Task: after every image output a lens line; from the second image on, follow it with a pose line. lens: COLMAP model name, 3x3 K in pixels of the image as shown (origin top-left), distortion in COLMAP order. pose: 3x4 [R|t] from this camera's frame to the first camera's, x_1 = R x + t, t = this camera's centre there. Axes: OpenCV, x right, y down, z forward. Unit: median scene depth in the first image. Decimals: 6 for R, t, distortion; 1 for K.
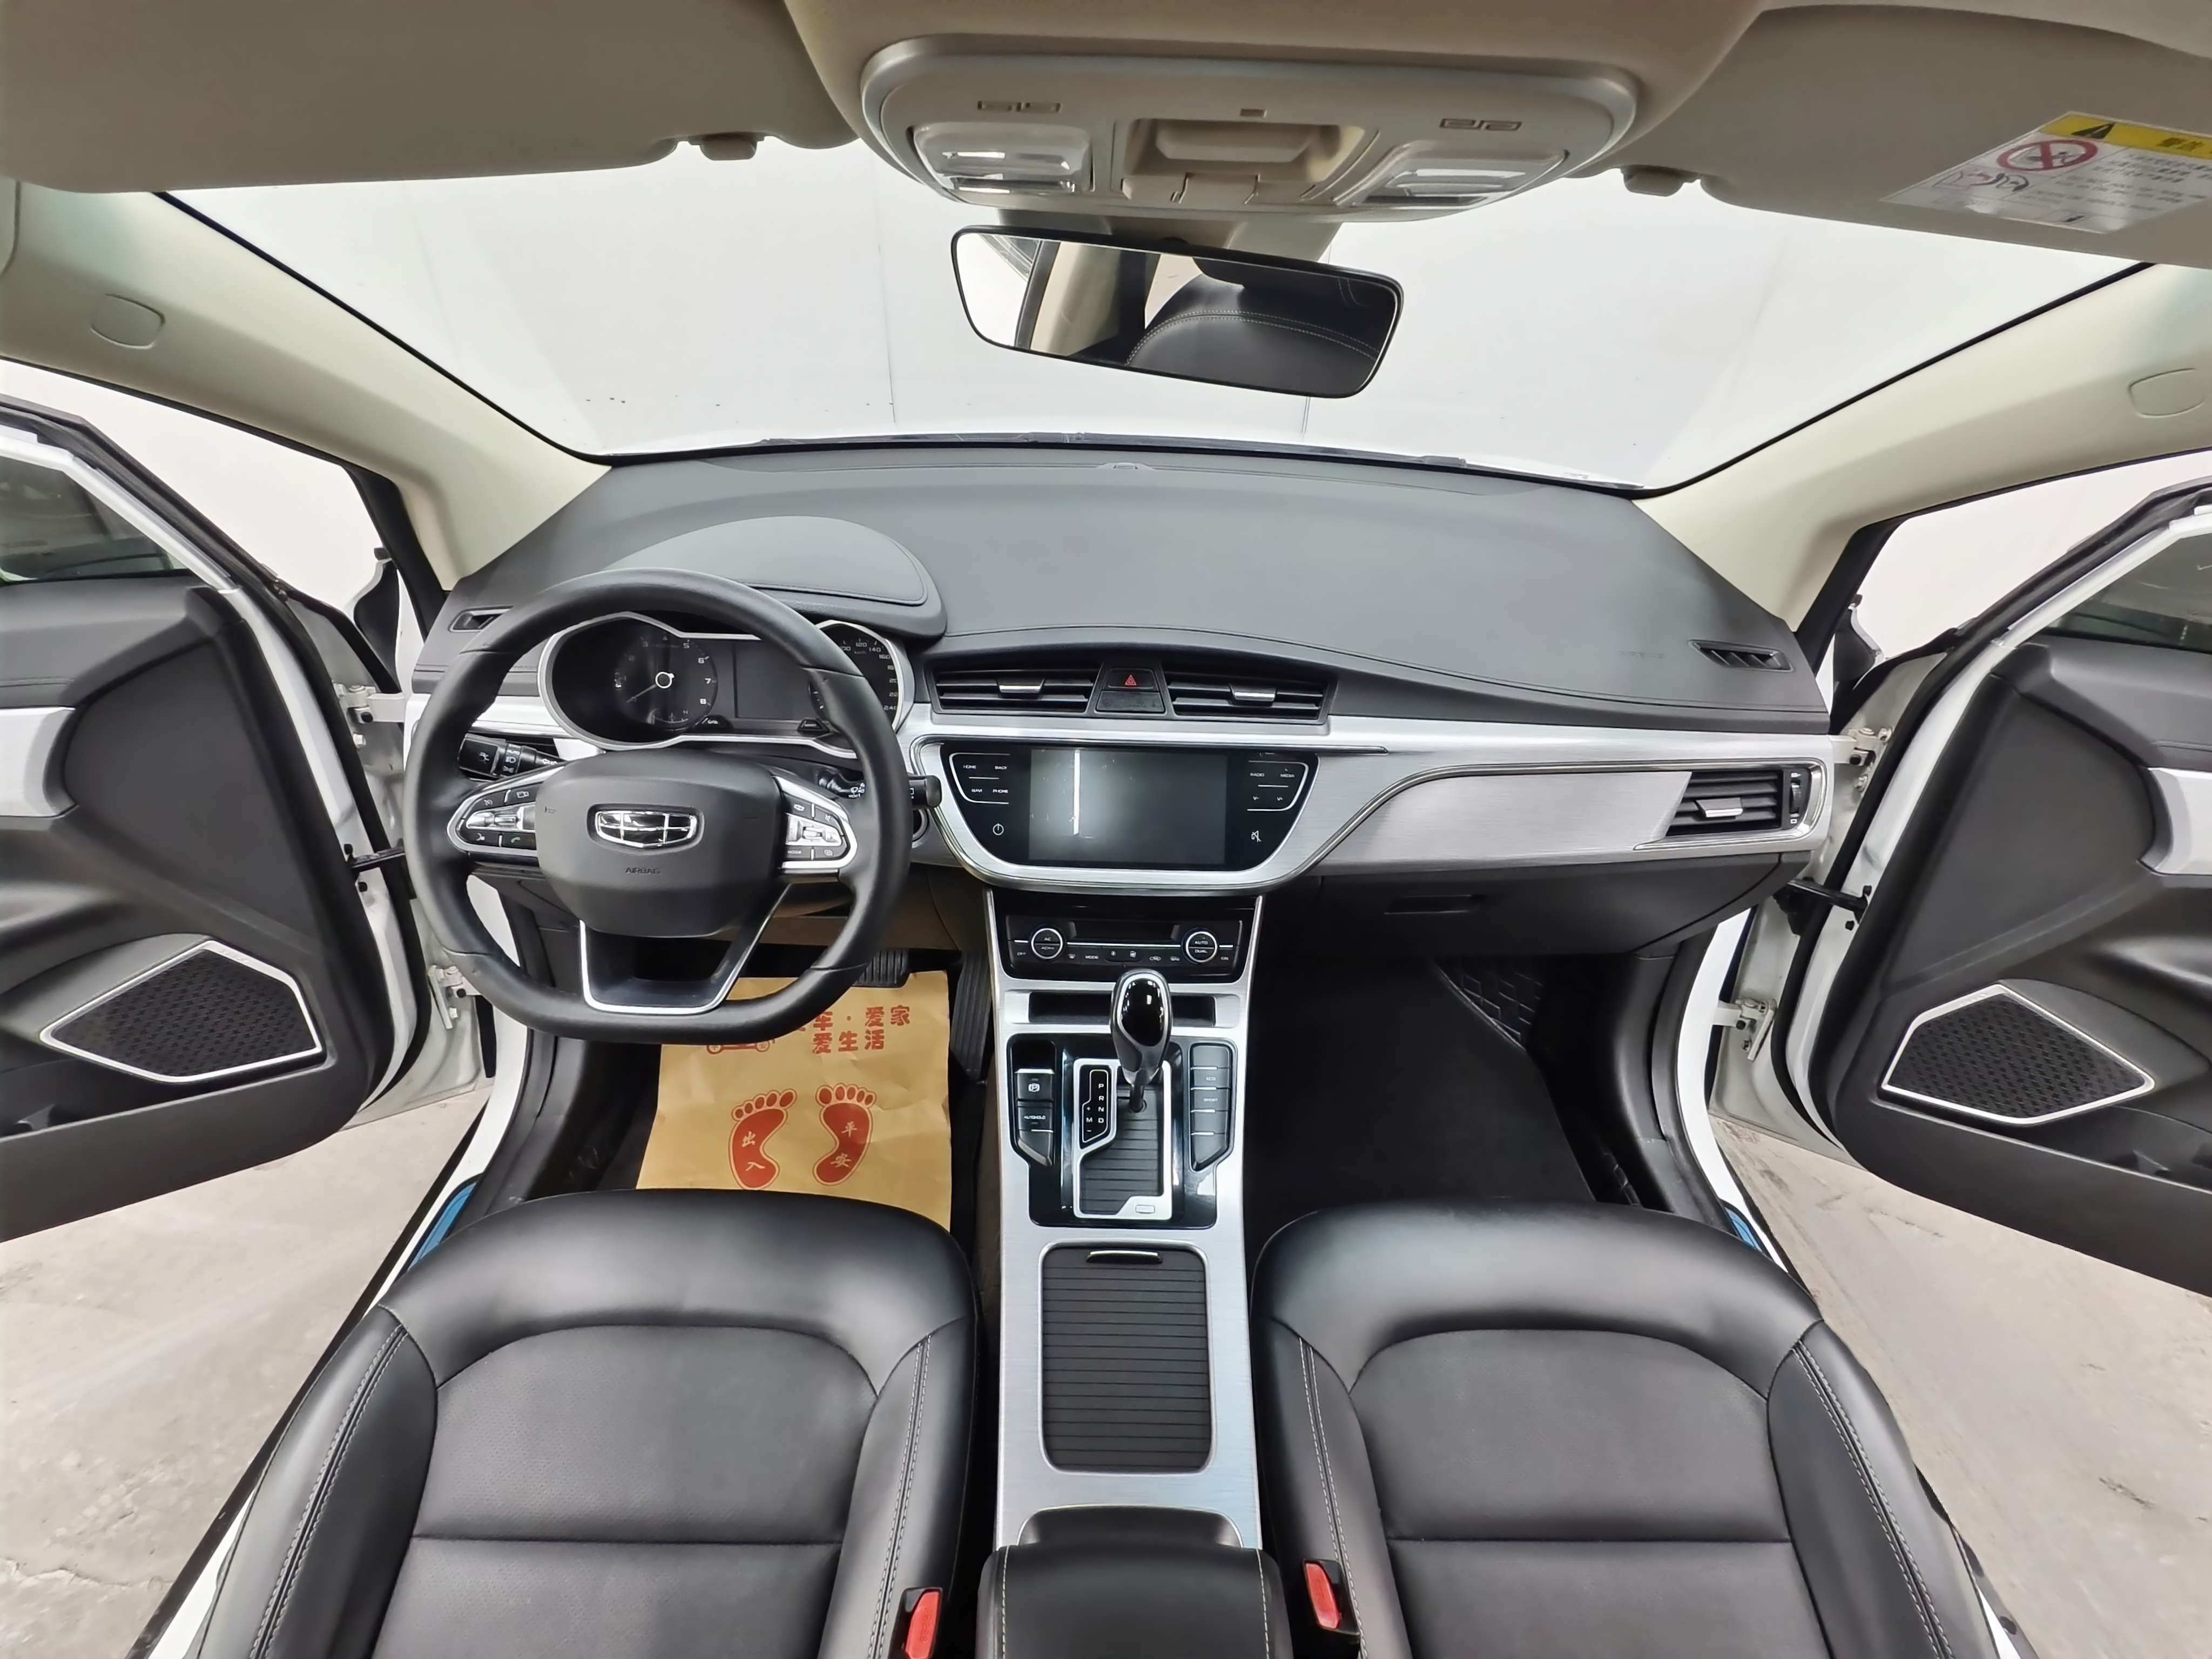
lens RADIAL K [[1034.0, 0, 1105.1], [0, 1034.0, 829.8], [0, 0, 1]] dist [0.001137, -0.000642]
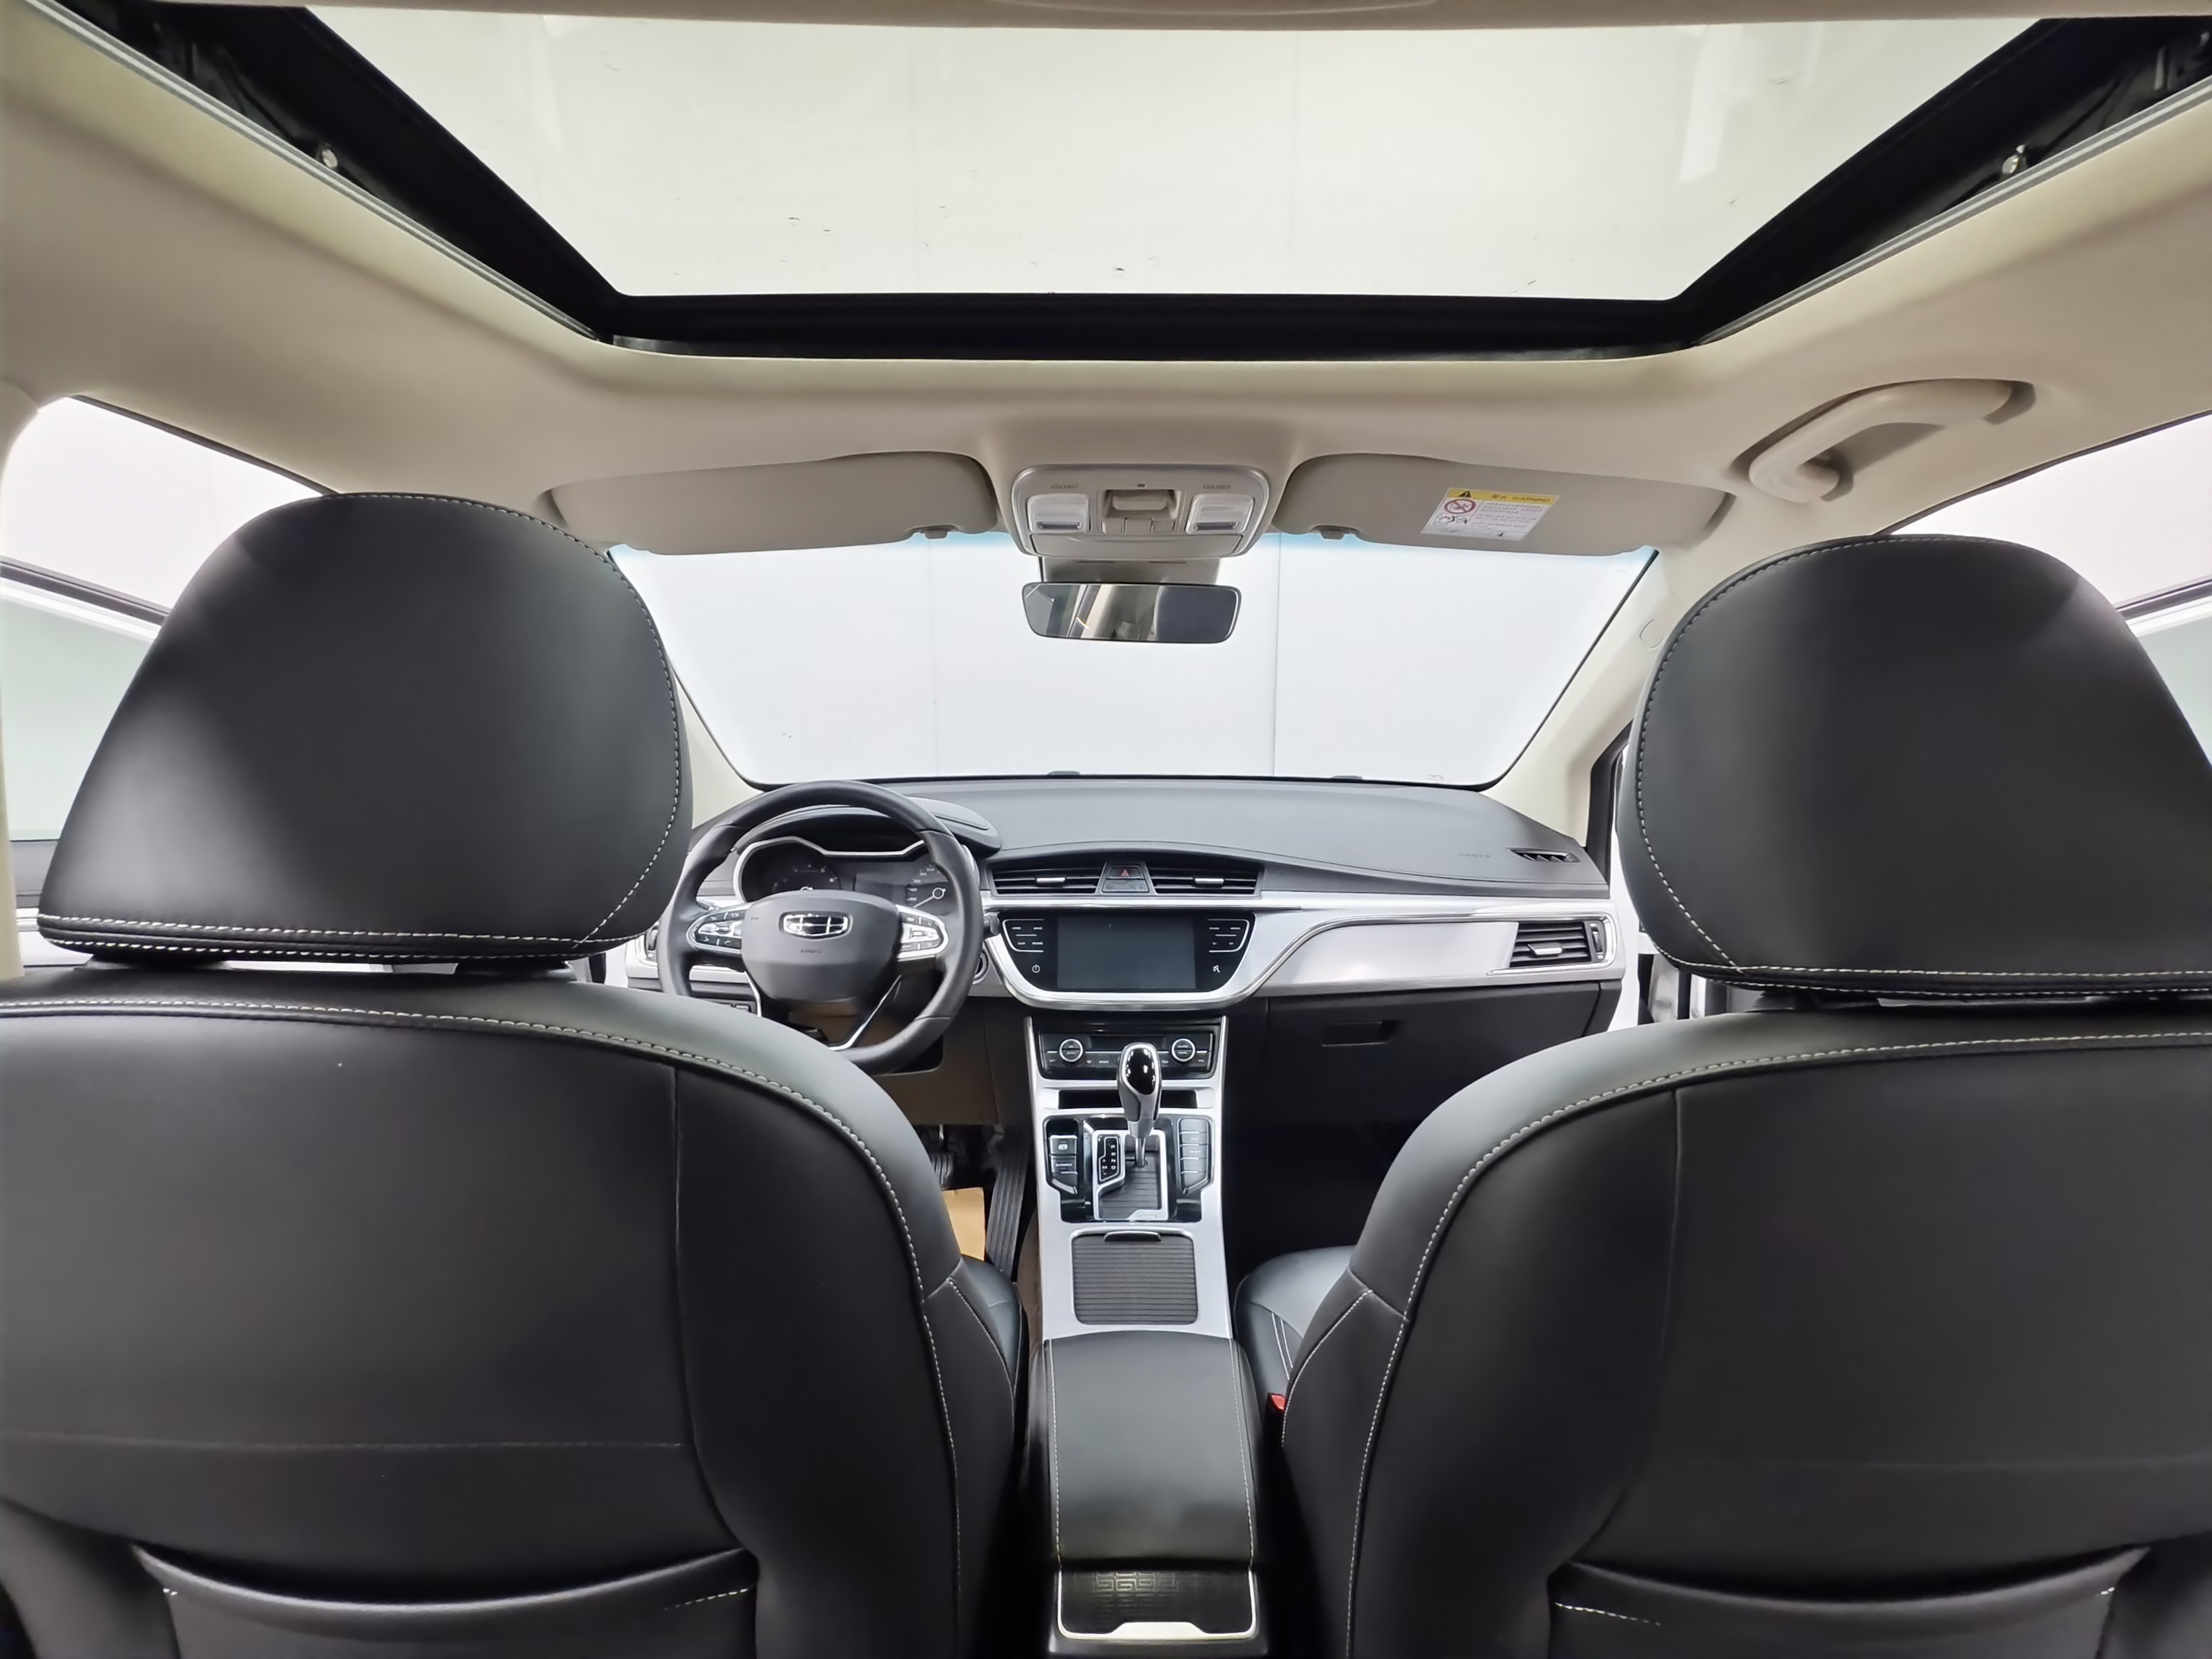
lens RADIAL K [[1034.0, 0, 1106.3], [0, 1034.0, 822.6], [0, 0, 1]] dist [0.001137, -0.000642]
pose [[0.999500, -0.031405, -0.003582, 0.005387], [0.026905, 0.904776, -0.425037, 0.427804], [0.016590, 0.424729, 0.905169, -0.381996]]
